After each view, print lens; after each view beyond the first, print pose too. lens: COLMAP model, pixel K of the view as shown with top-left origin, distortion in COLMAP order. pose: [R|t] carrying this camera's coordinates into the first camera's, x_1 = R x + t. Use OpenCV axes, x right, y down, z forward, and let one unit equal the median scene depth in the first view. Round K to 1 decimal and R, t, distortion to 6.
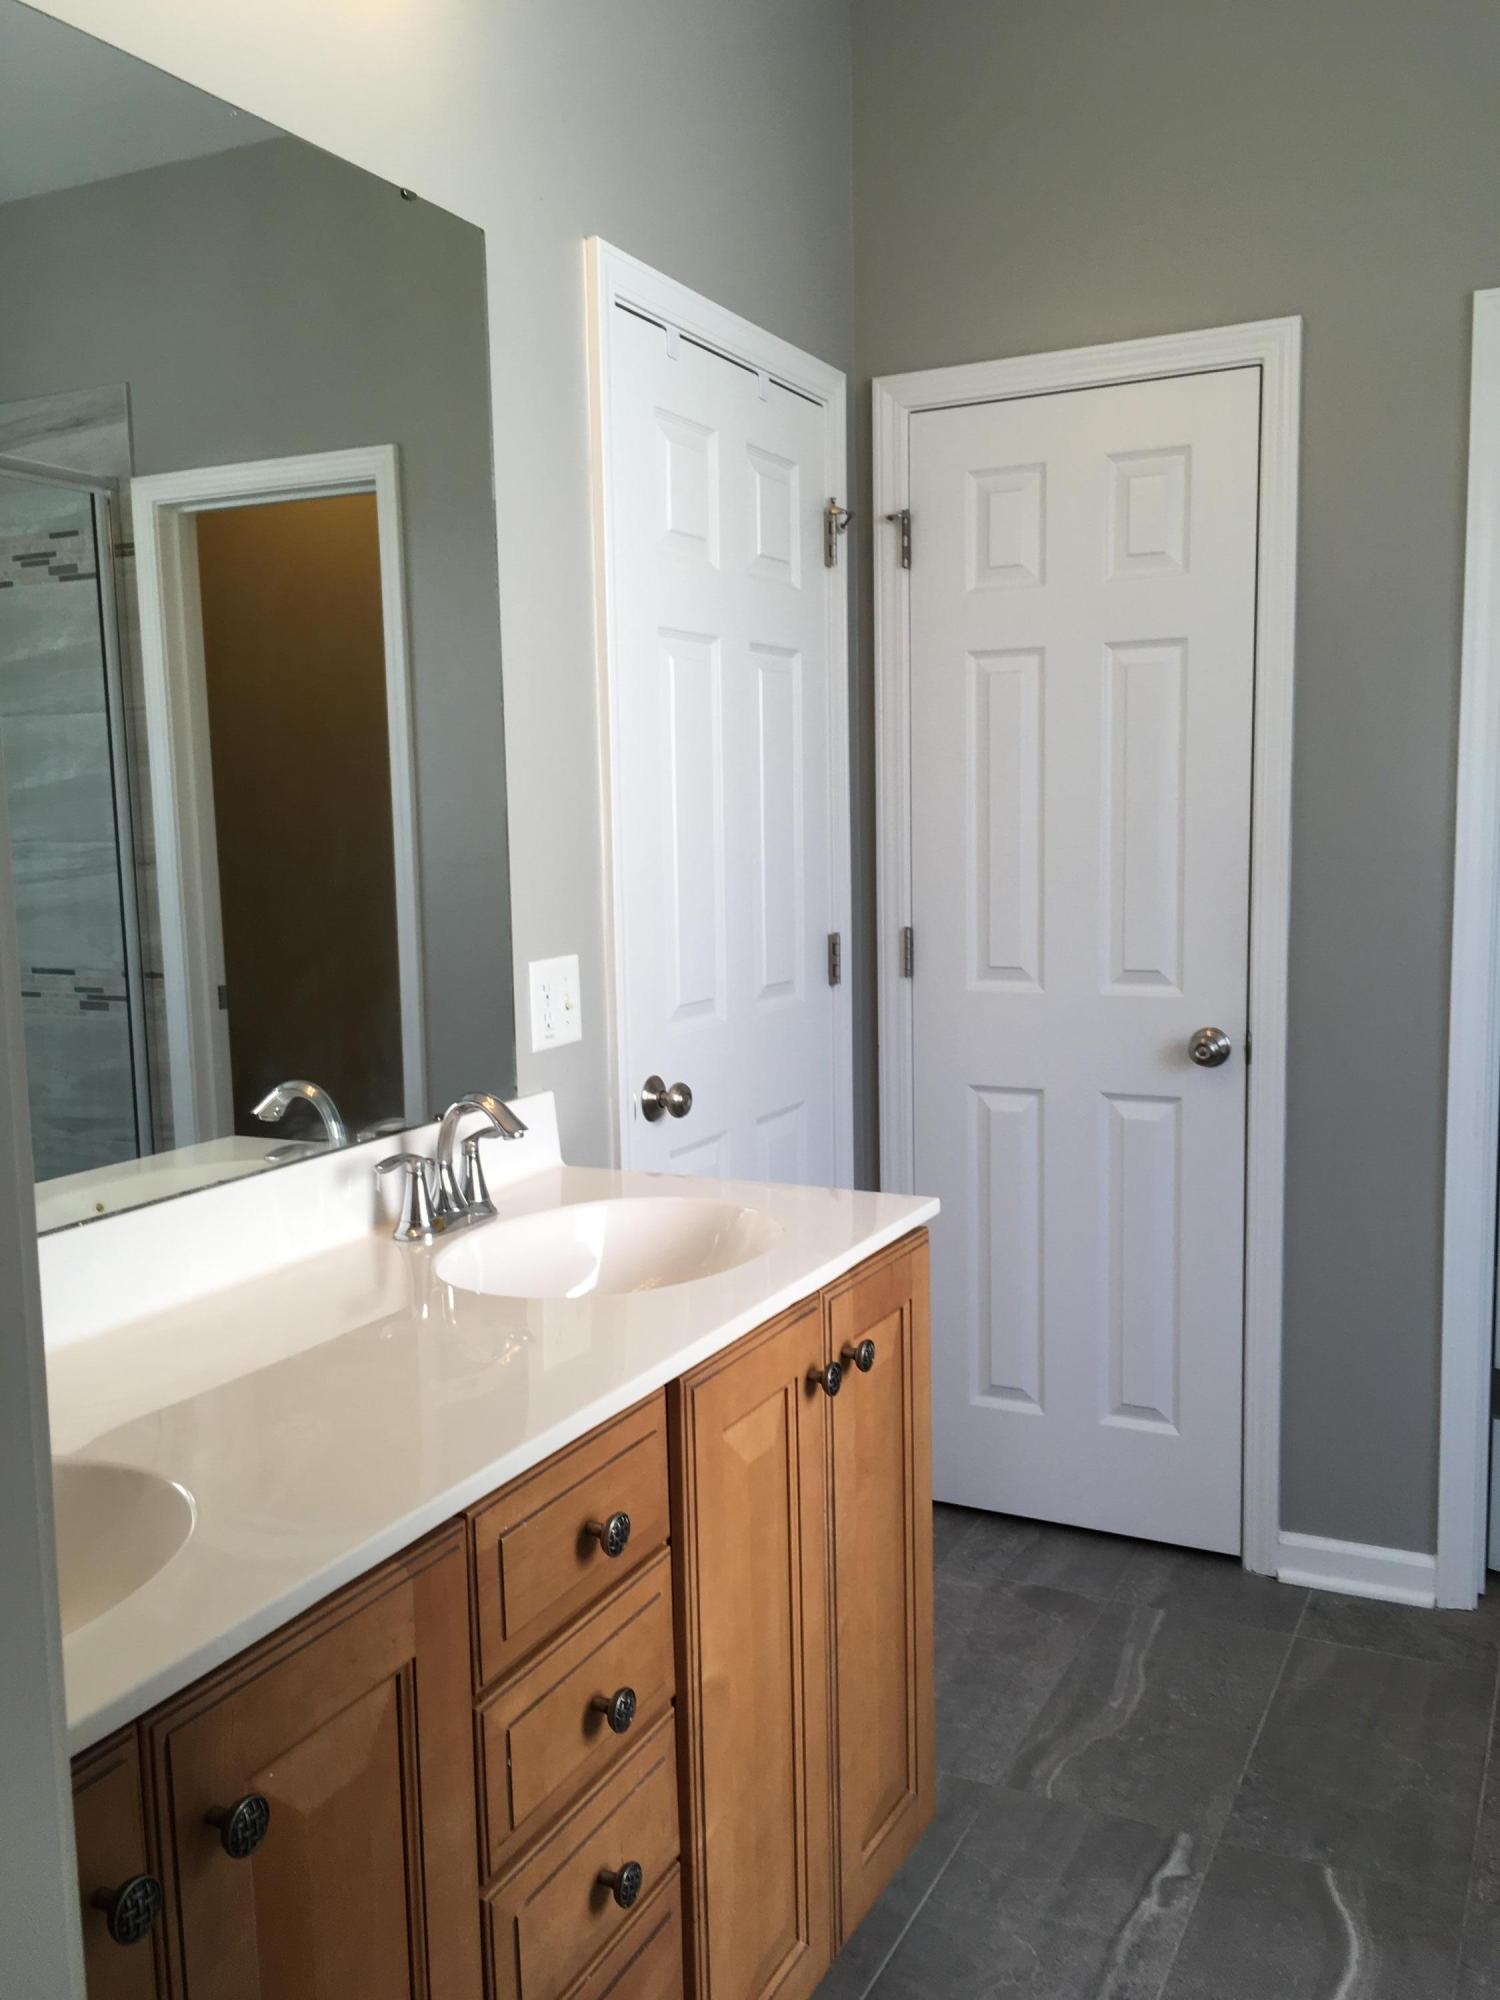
lens RADIAL K [[1707.0, 0, 748.9], [0, 1707.0, 1014.1], [0, 0, 1]] dist [0.067725, -0.103173]
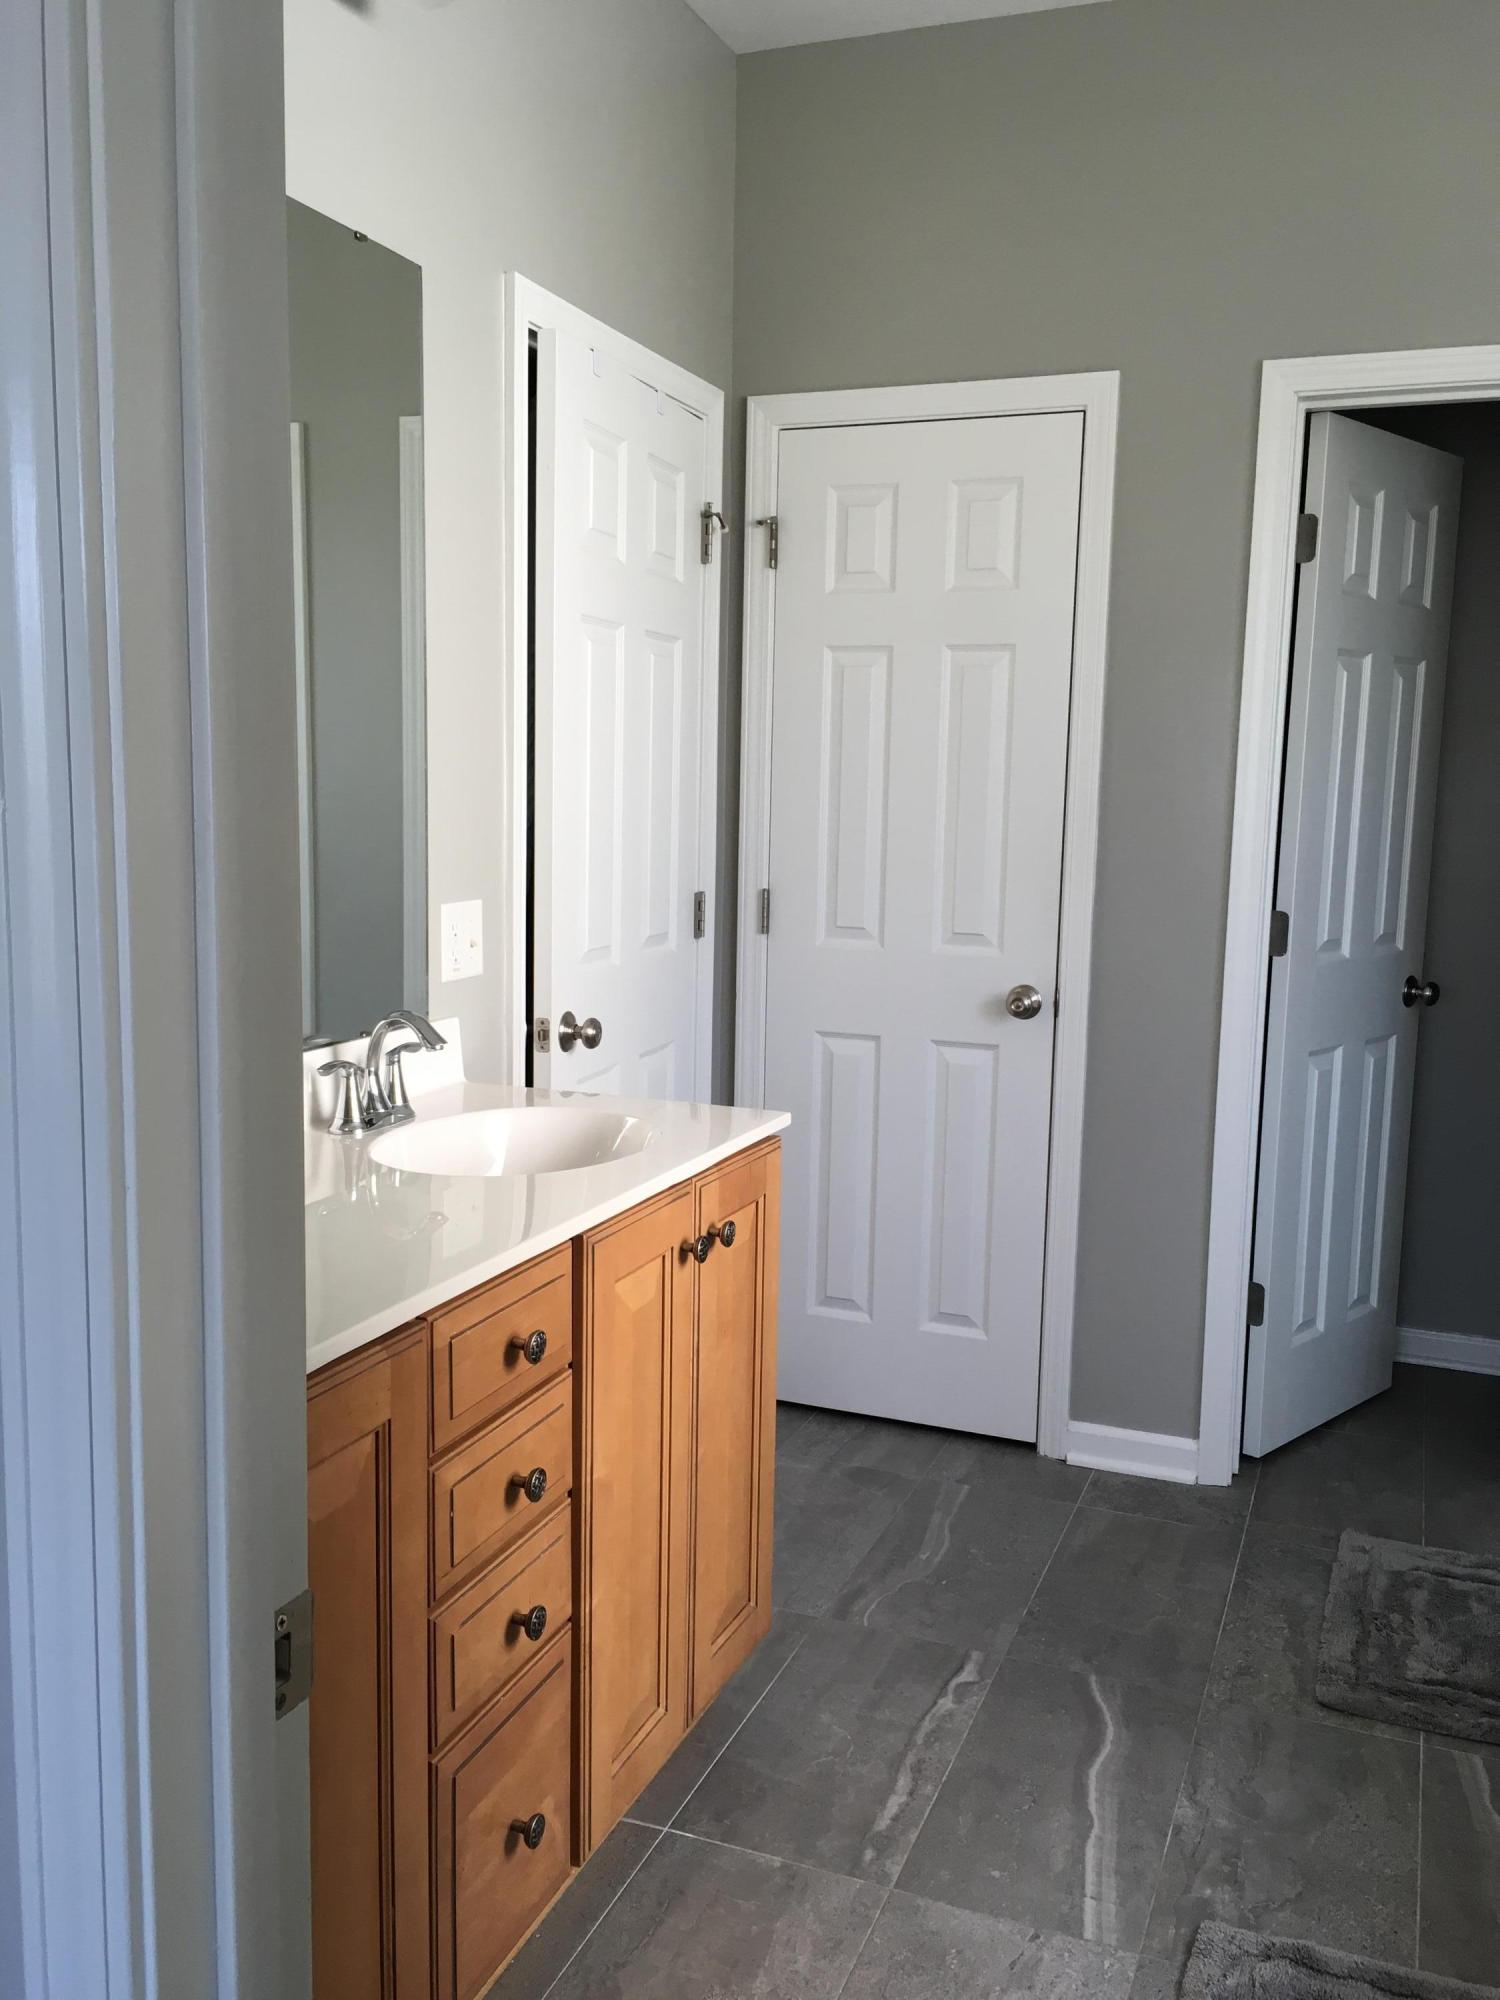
lens RADIAL K [[1707.0, 0, 747.1], [0, 1707.0, 994.7], [0, 0, 1]] dist [0.067725, -0.103173]
pose [[0.995442, 0.029119, 0.090810, -0.025597], [-0.029723, 0.999544, 0.005302, 0.017974], [-0.090615, -0.007977, 0.995854, -0.158453]]
